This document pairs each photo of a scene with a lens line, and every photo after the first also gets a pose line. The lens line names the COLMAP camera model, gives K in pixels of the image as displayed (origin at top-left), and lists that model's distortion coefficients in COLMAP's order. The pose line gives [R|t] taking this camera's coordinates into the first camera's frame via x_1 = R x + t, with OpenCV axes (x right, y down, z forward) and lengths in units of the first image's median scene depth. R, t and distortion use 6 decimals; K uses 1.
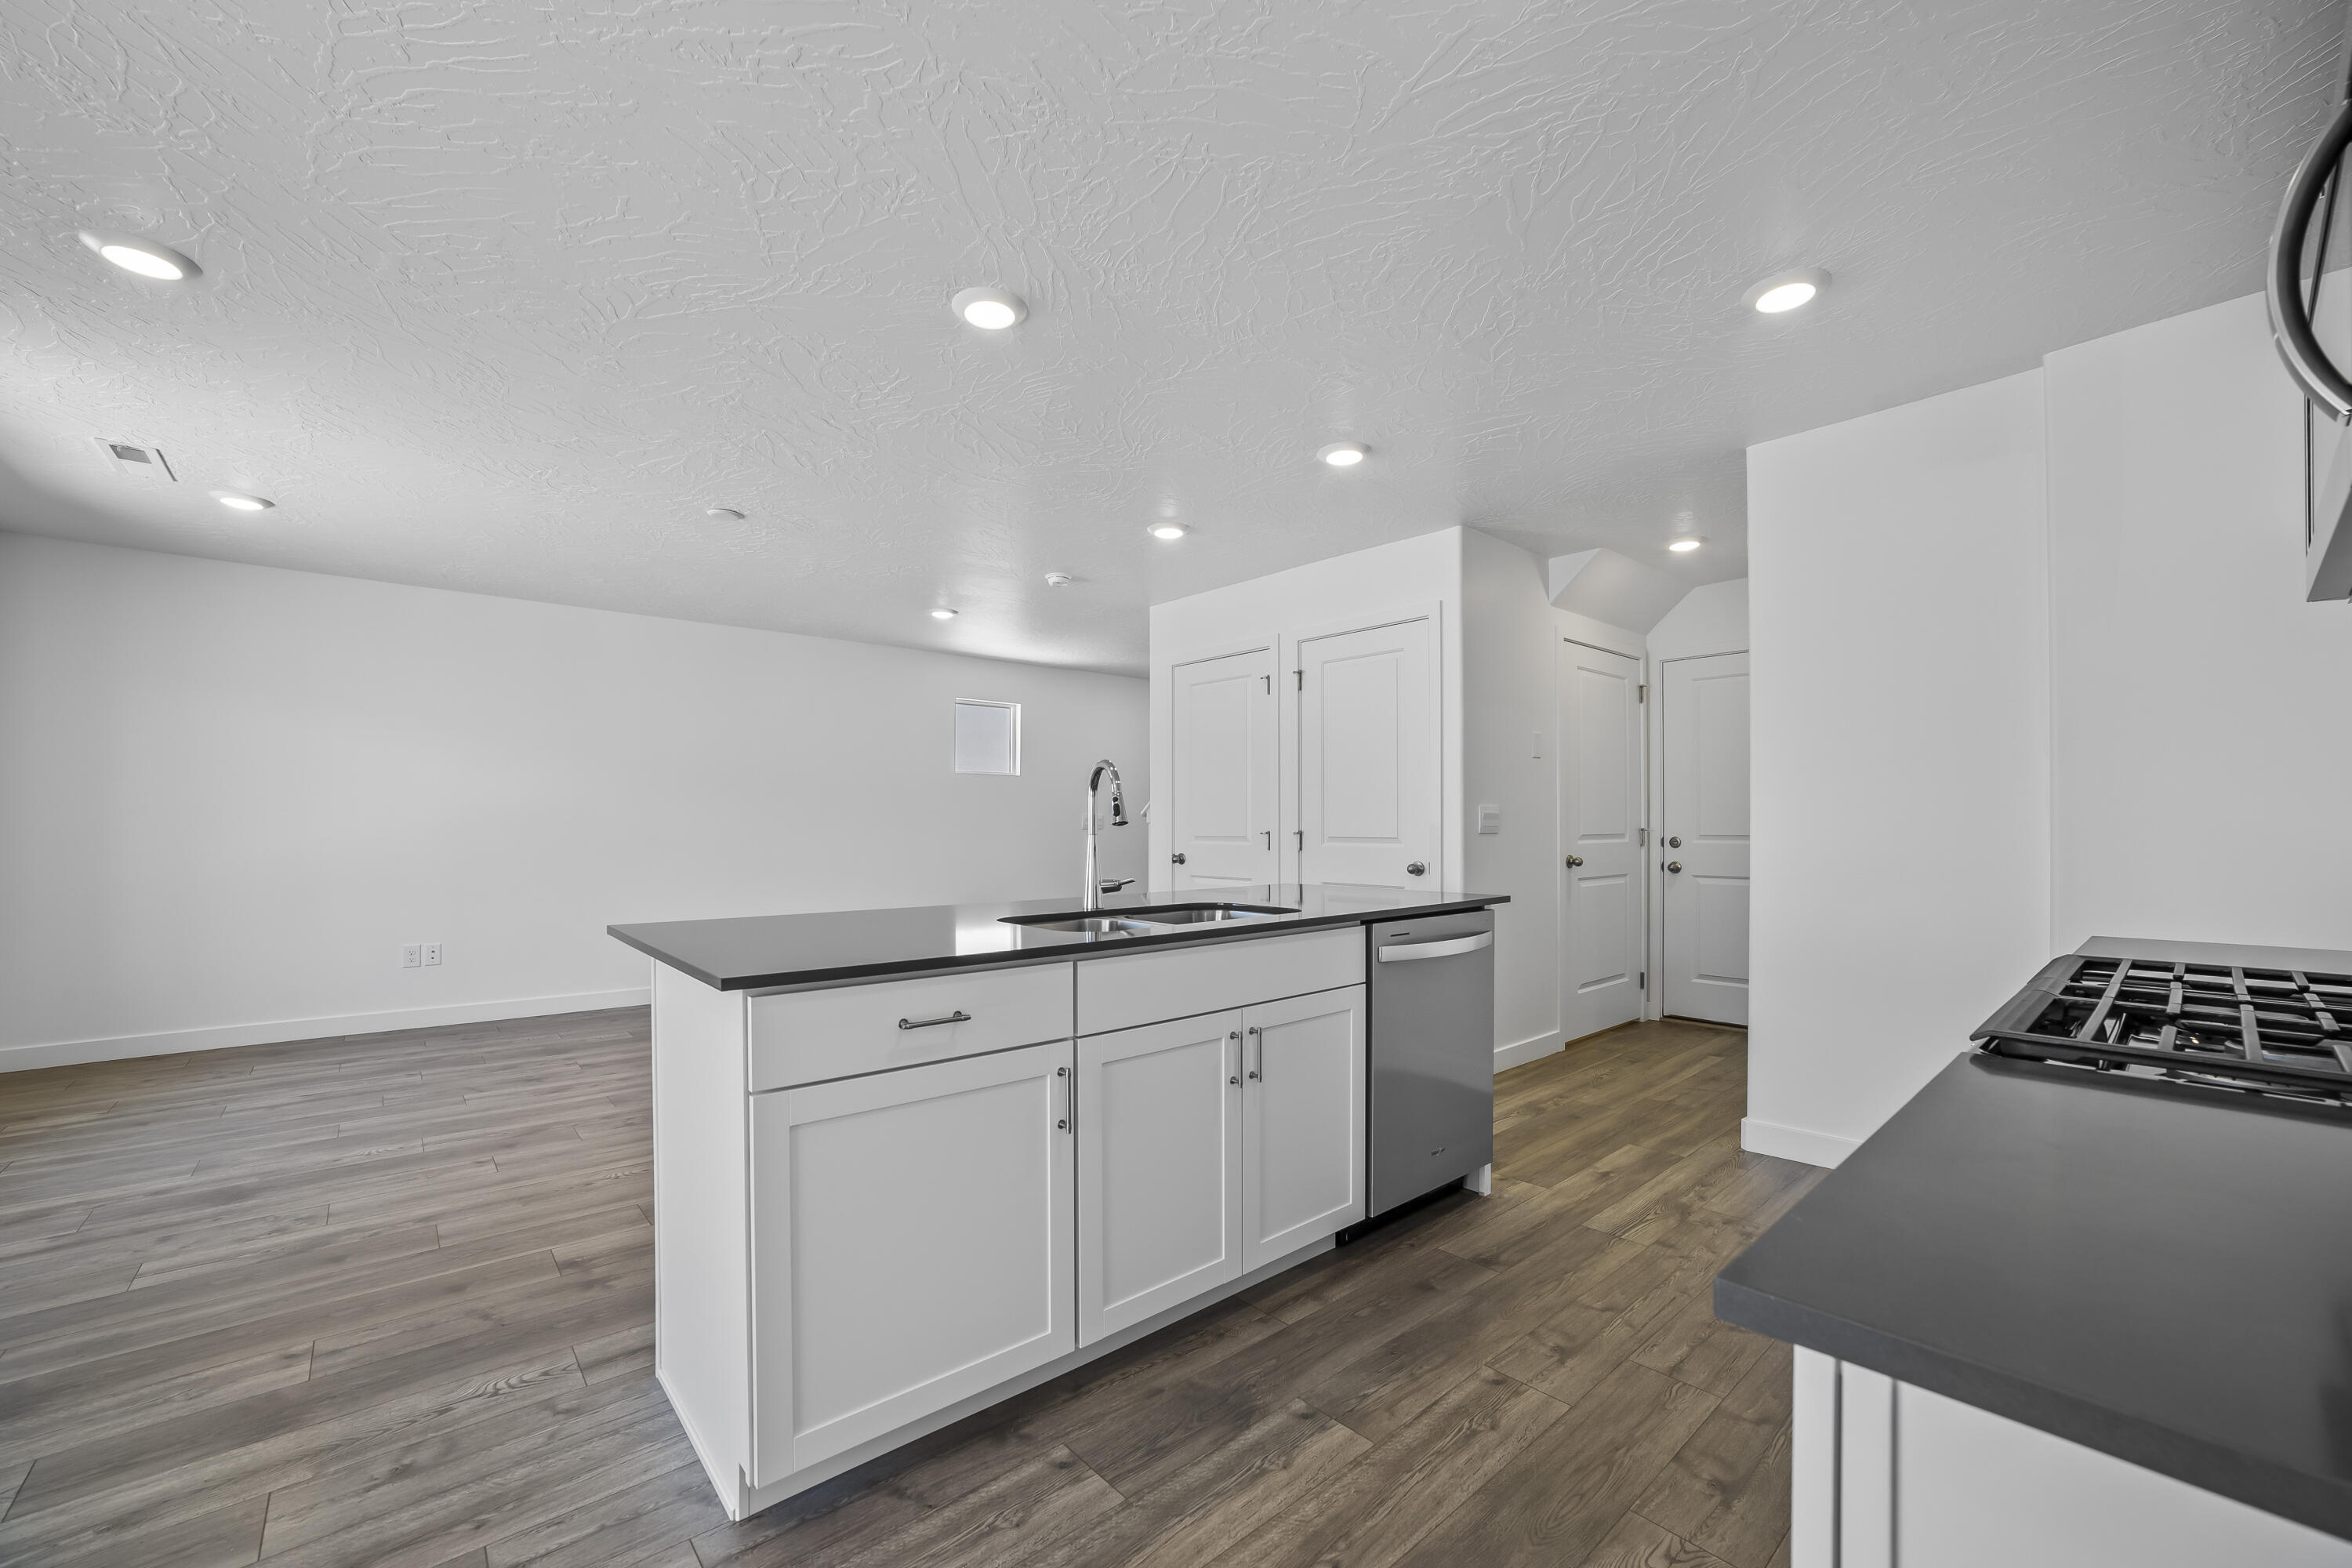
lens RADIAL K [[939.2, 0, 1172.8], [0, 939.2, 809.5], [0, 0, 1]] dist [-0.047513, 0.017592]
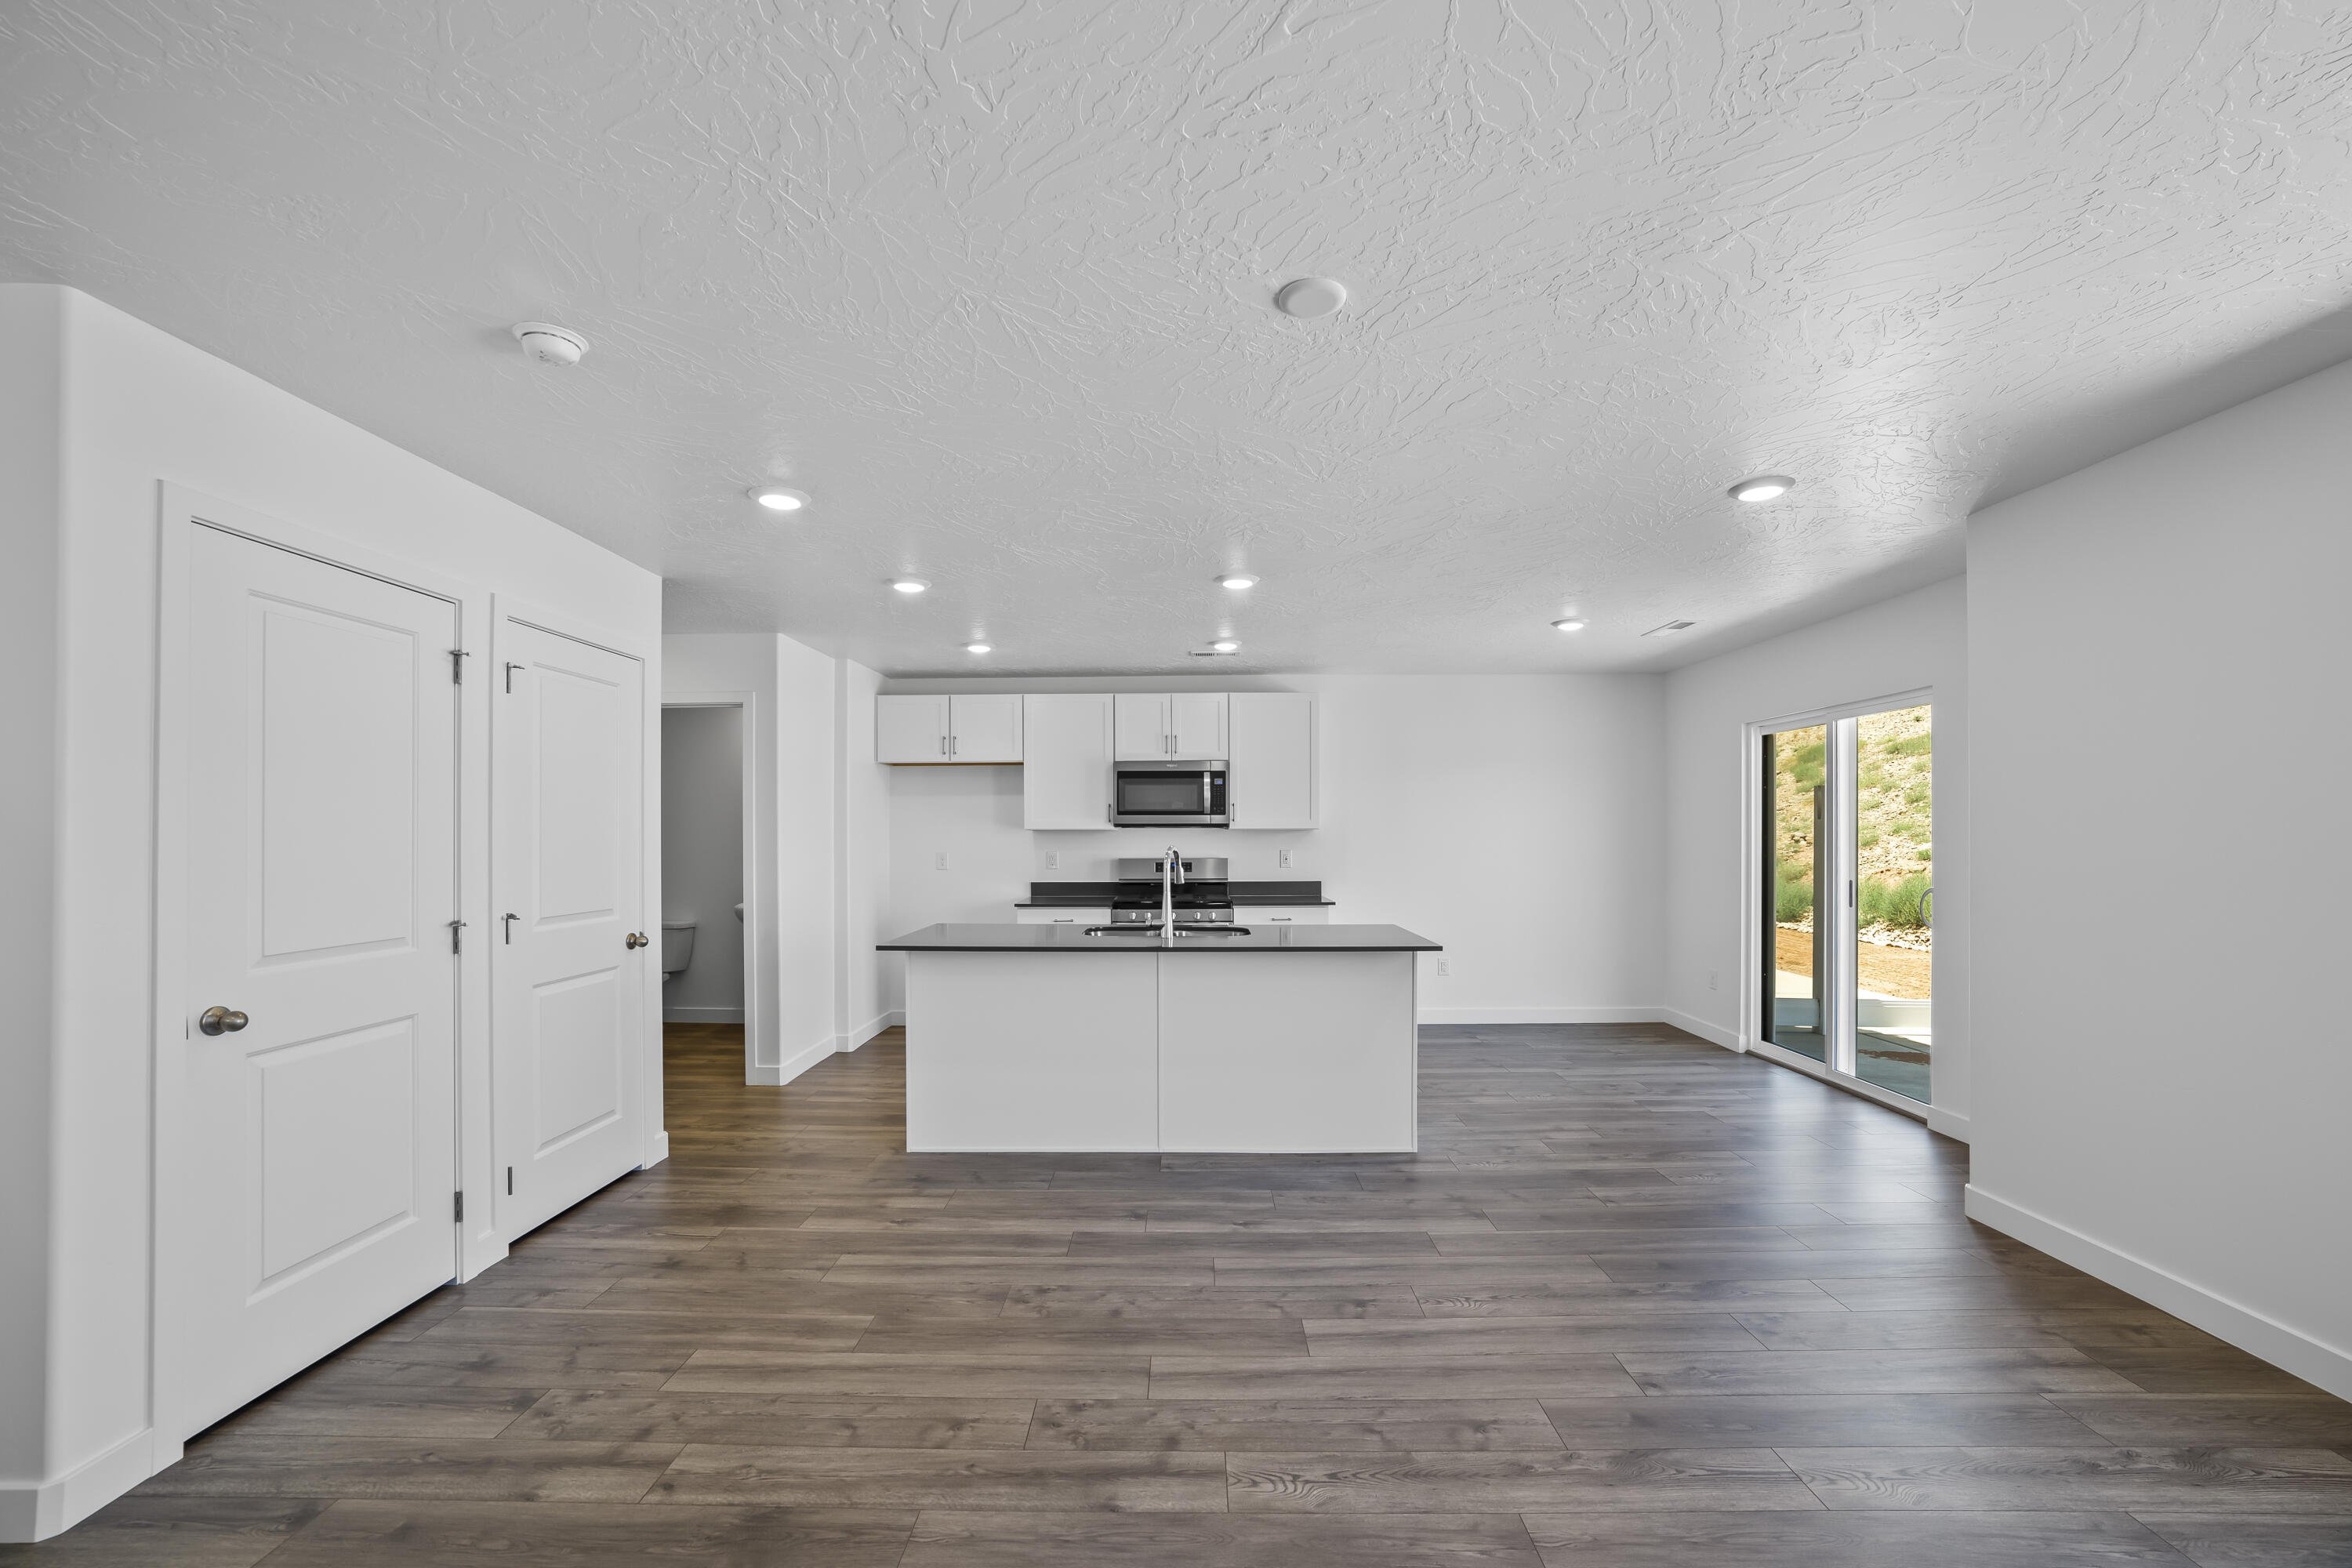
lens RADIAL K [[937.4, 0, 1175.3], [0, 937.4, 830.4], [0, 0, 1]] dist [-0.048290, 0.018683]
pose [[-0.742113, 0.004480, 0.670260, -1.151955], [-0.007058, 0.999870, -0.014498, -0.053538], [-0.670238, -0.015490, -0.741985, 2.154725]]
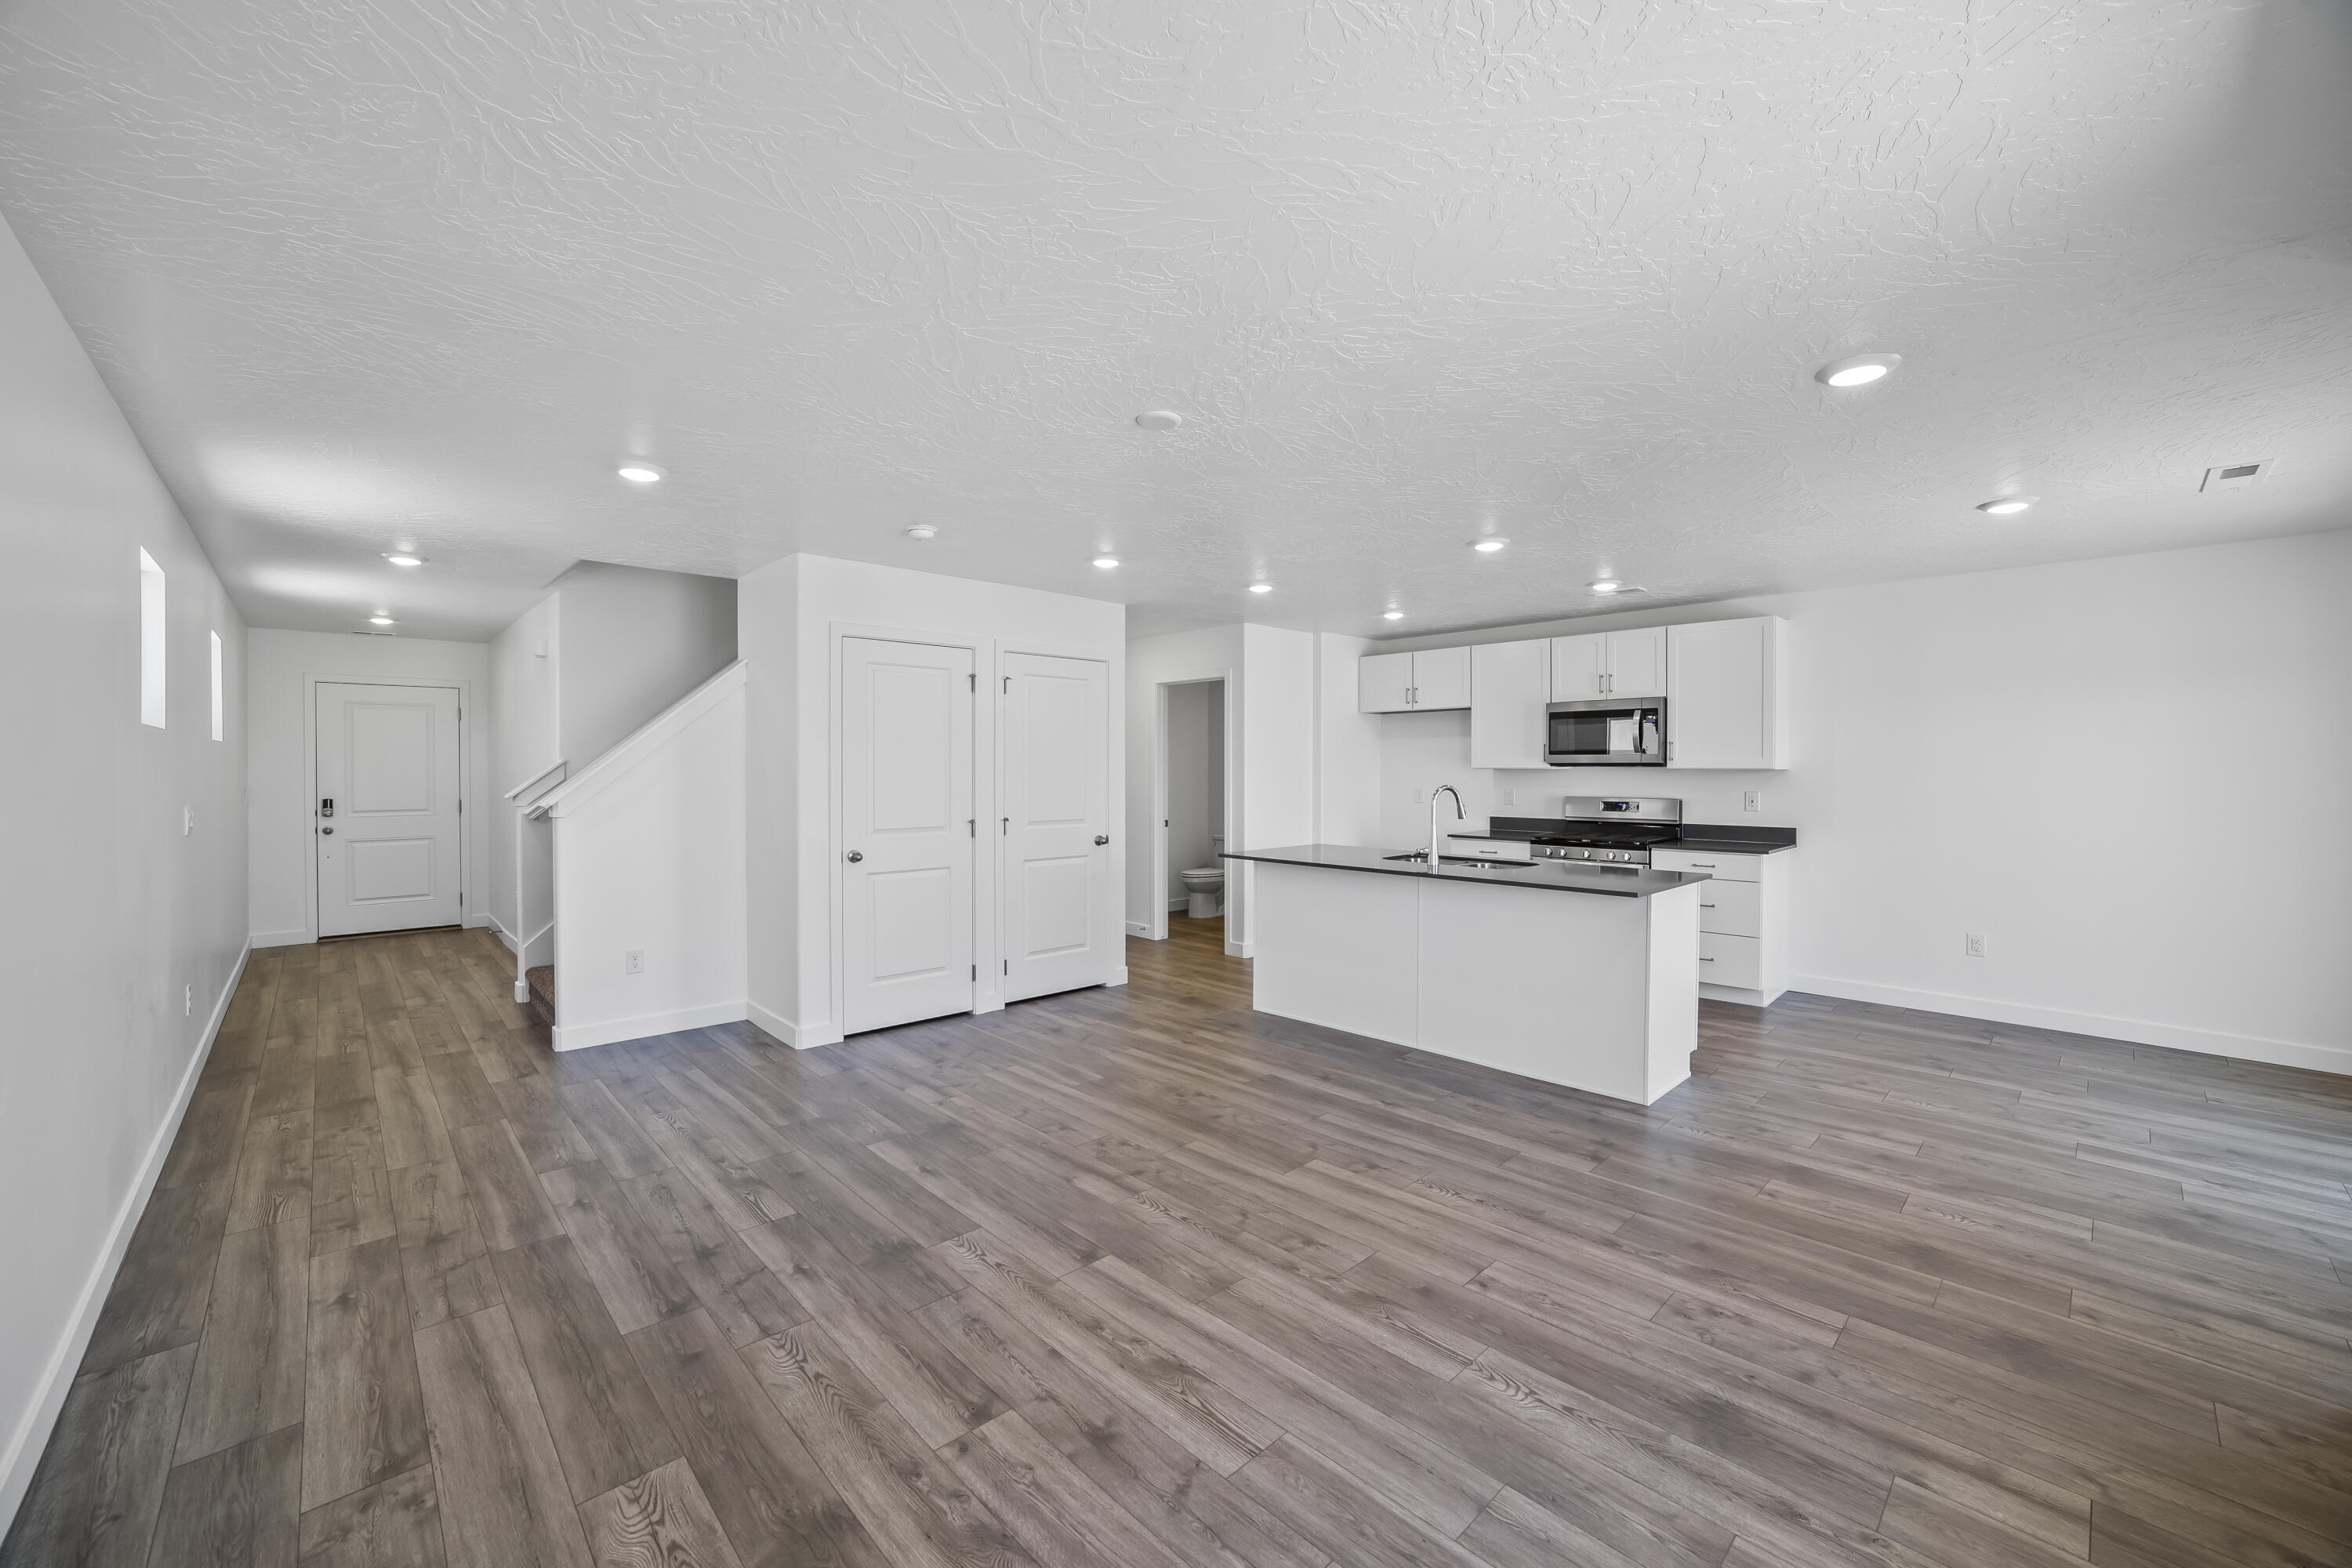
lens RADIAL K [[919.2, 0, 1176.0], [0, 919.2, 784.0], [0, 0, 1]] dist [-0.043751, 0.016297]
pose [[-0.041216, -0.017536, 0.998996, -1.827413], [-0.015109, 0.999743, 0.016926, -0.076139], [-0.999036, -0.014396, -0.041471, 1.560883]]
